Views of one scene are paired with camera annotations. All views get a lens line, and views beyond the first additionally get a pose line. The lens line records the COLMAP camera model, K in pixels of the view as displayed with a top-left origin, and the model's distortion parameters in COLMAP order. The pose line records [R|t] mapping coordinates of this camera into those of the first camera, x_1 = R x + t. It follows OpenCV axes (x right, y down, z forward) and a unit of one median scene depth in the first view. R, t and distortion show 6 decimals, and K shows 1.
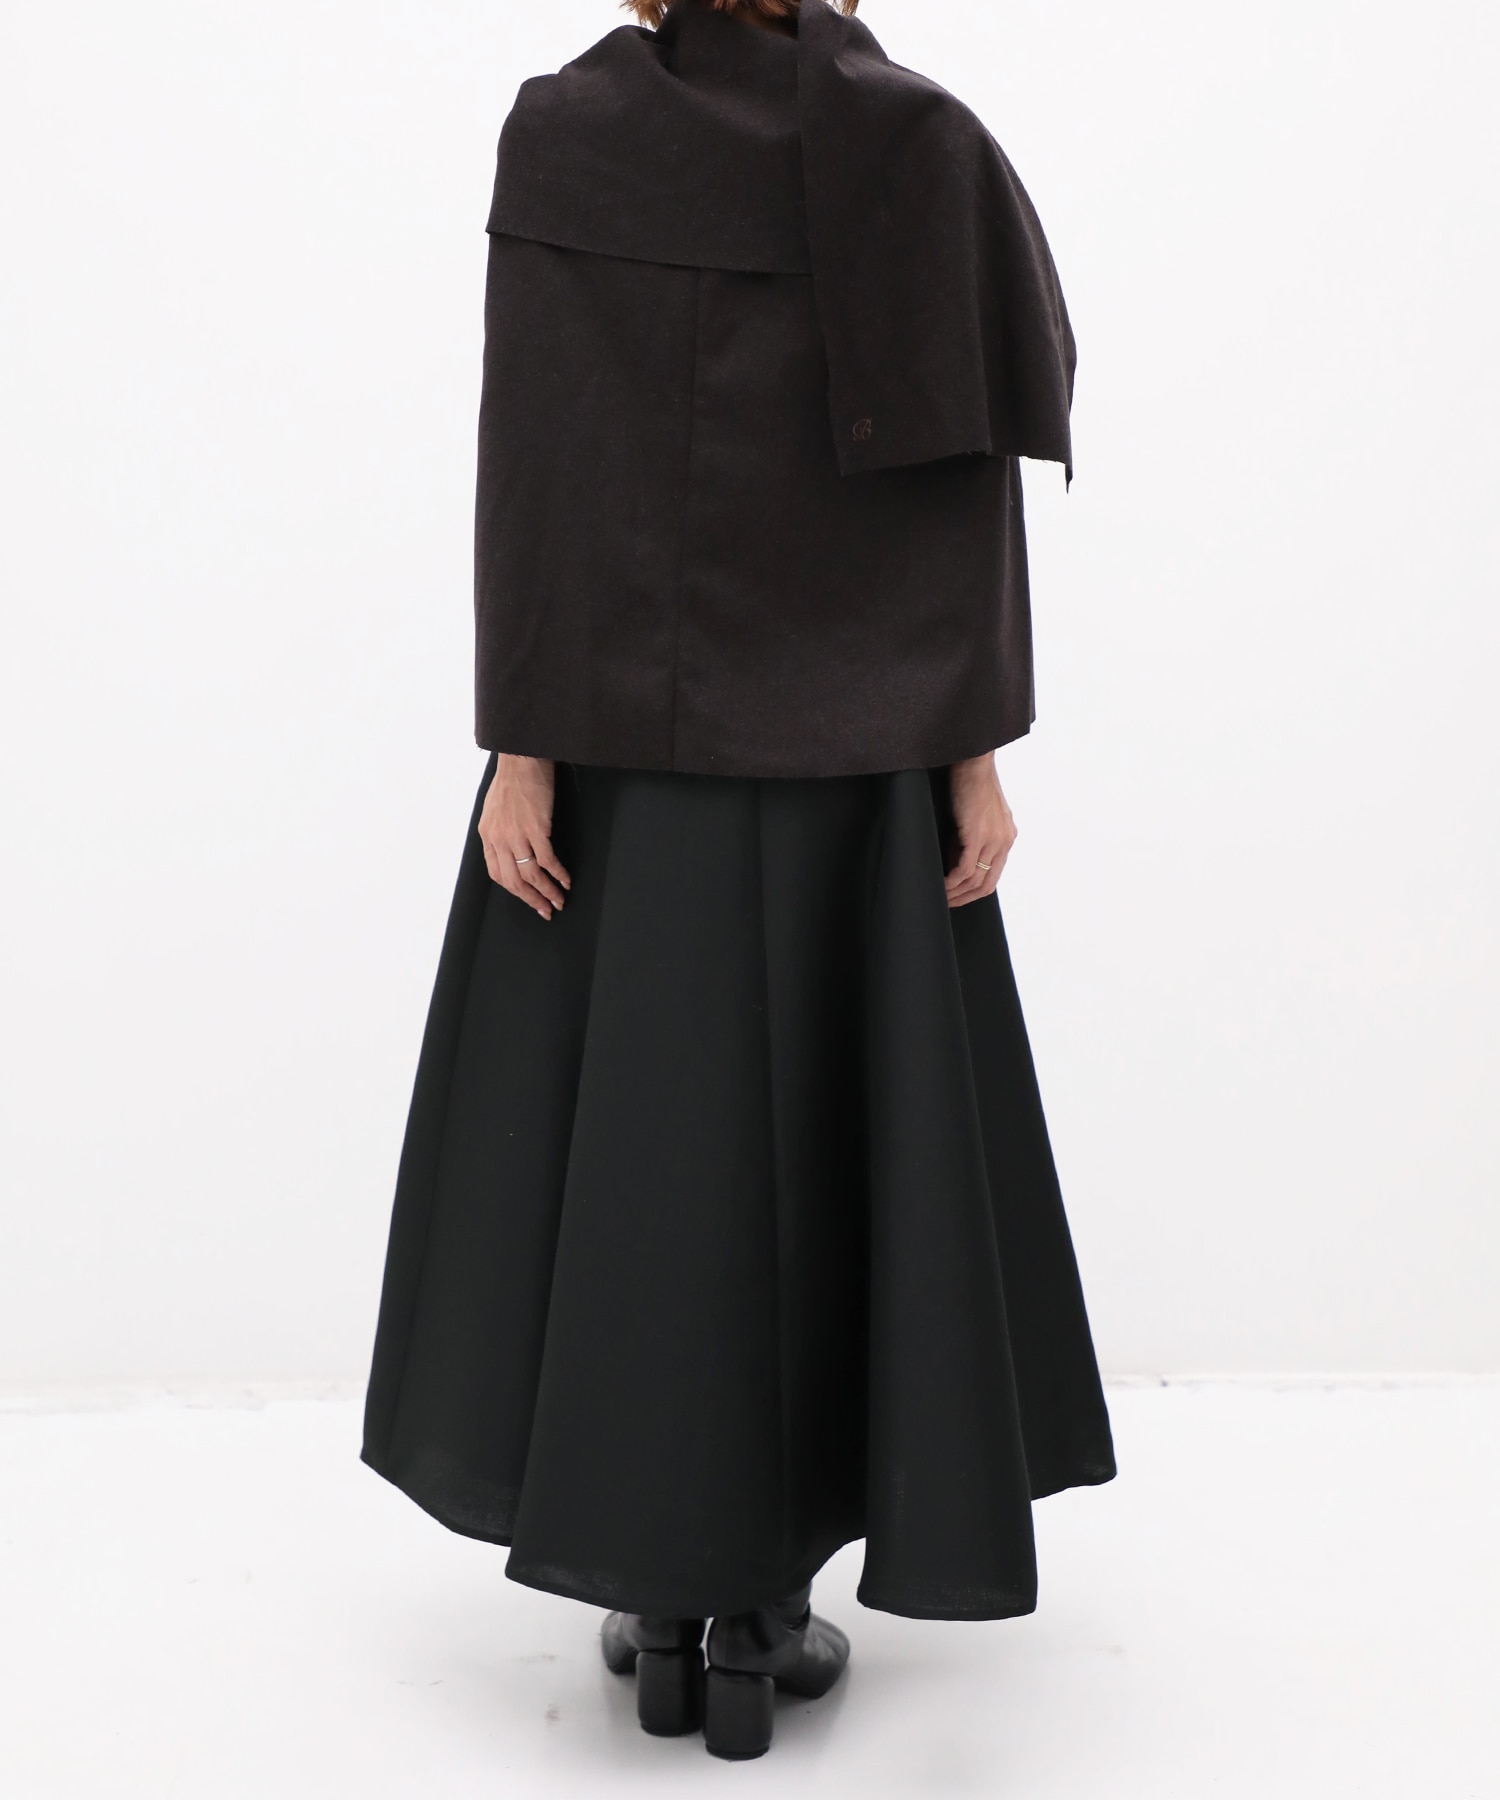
lens RADIAL K [[2296.7, 0, 748.4], [0, 2296.7, 791.9], [0, 0, 1]] dist [0.090119, -0.014619]
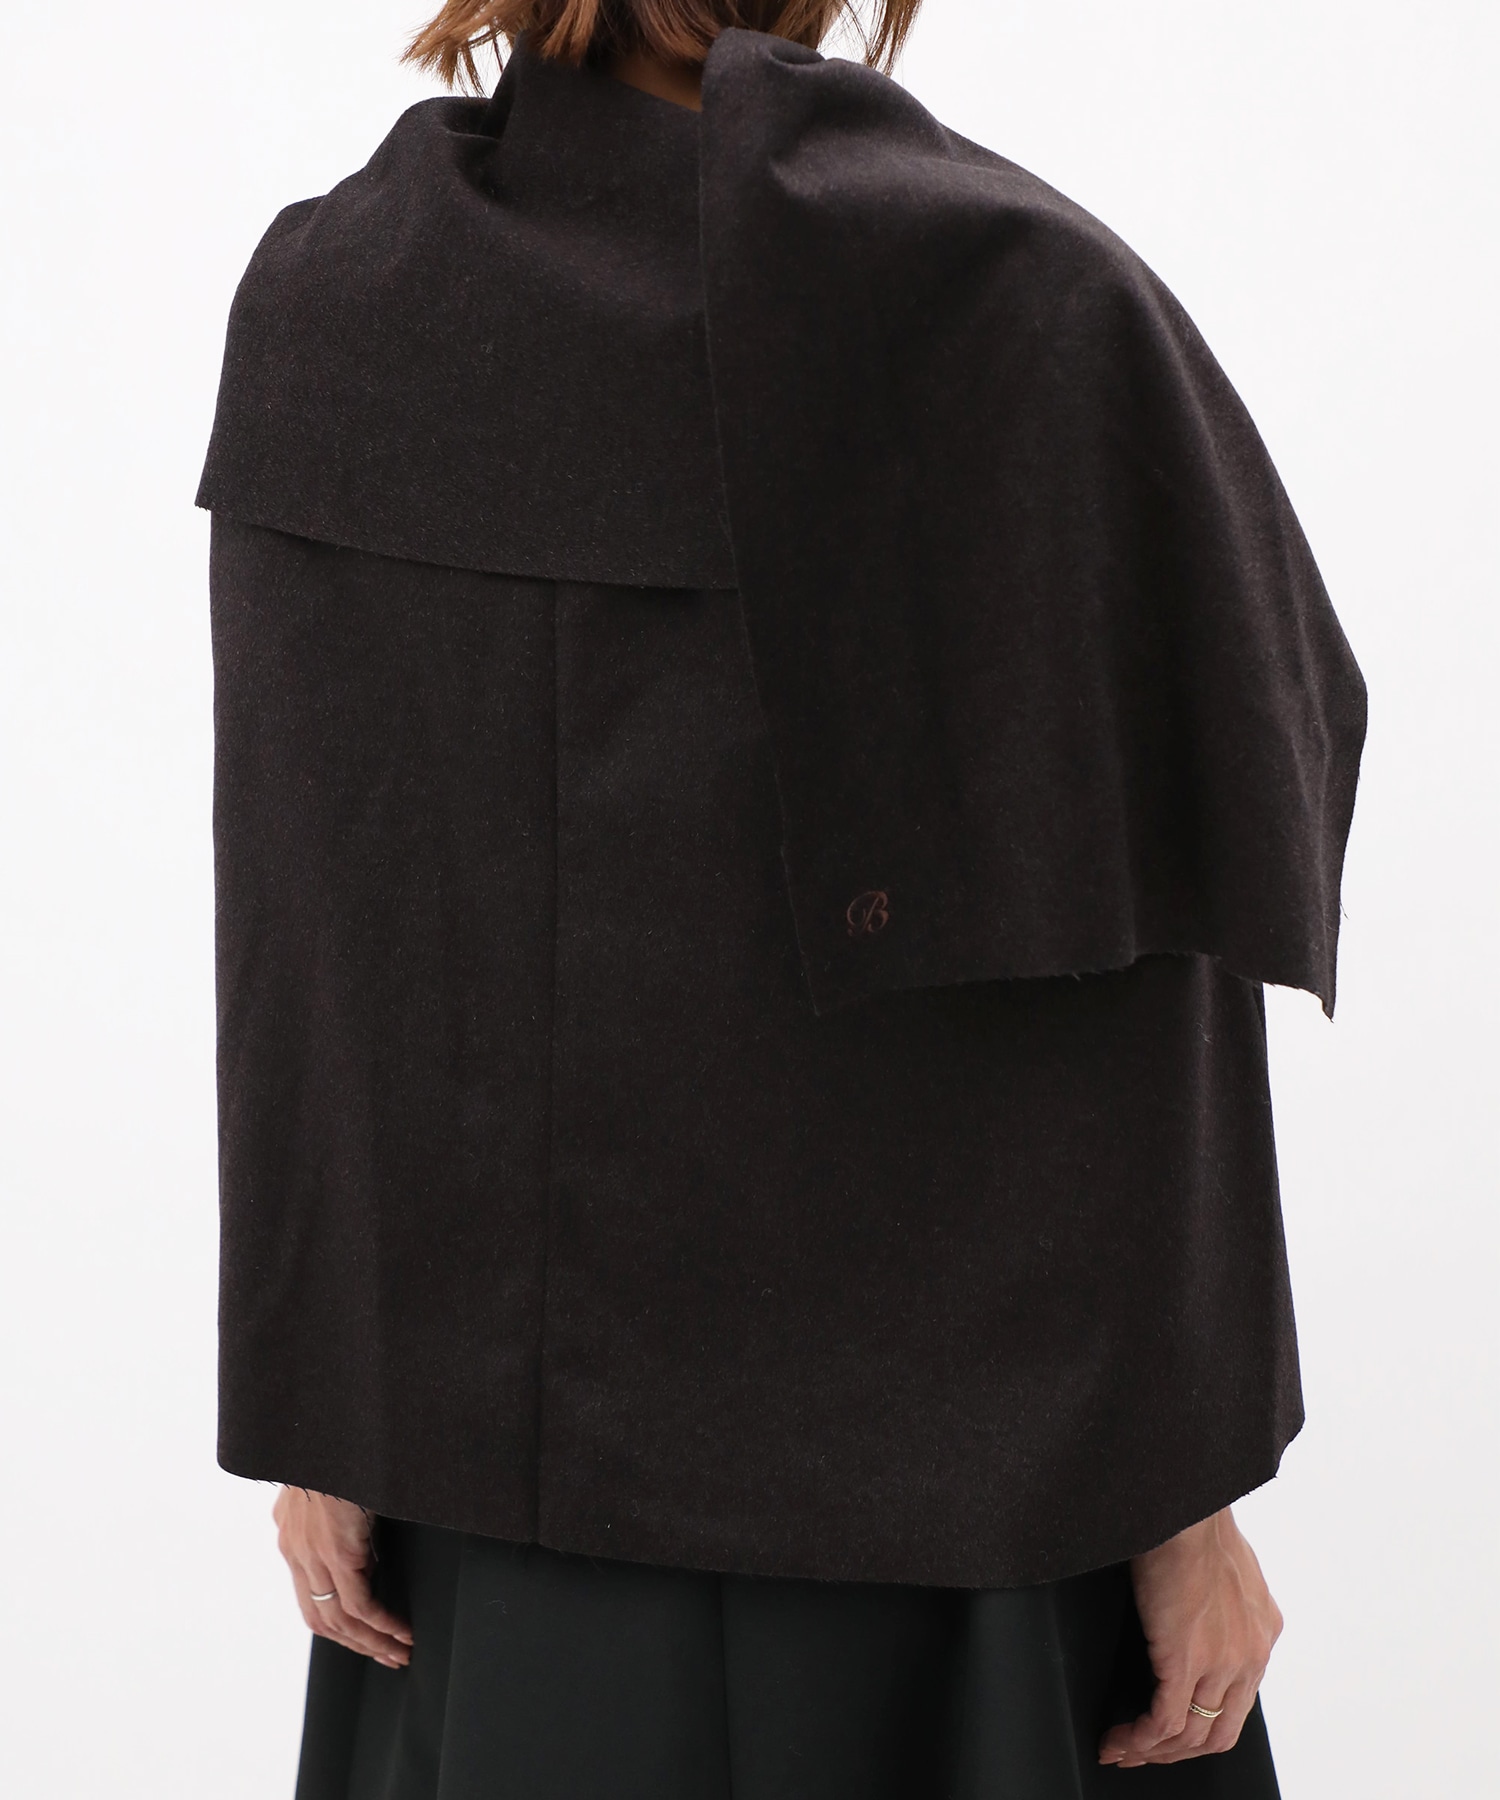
lens RADIAL K [[2705.8, 0, 750.0], [0, 2705.8, 900.0], [0, 0, 1]] dist [0.108046, 0.038498]
pose [[0.967953, 0.011428, -0.250871, 0.166356], [-0.007003, 0.999804, 0.018526, -0.167131], [0.251033, -0.016175, 0.967843, 0.435933]]
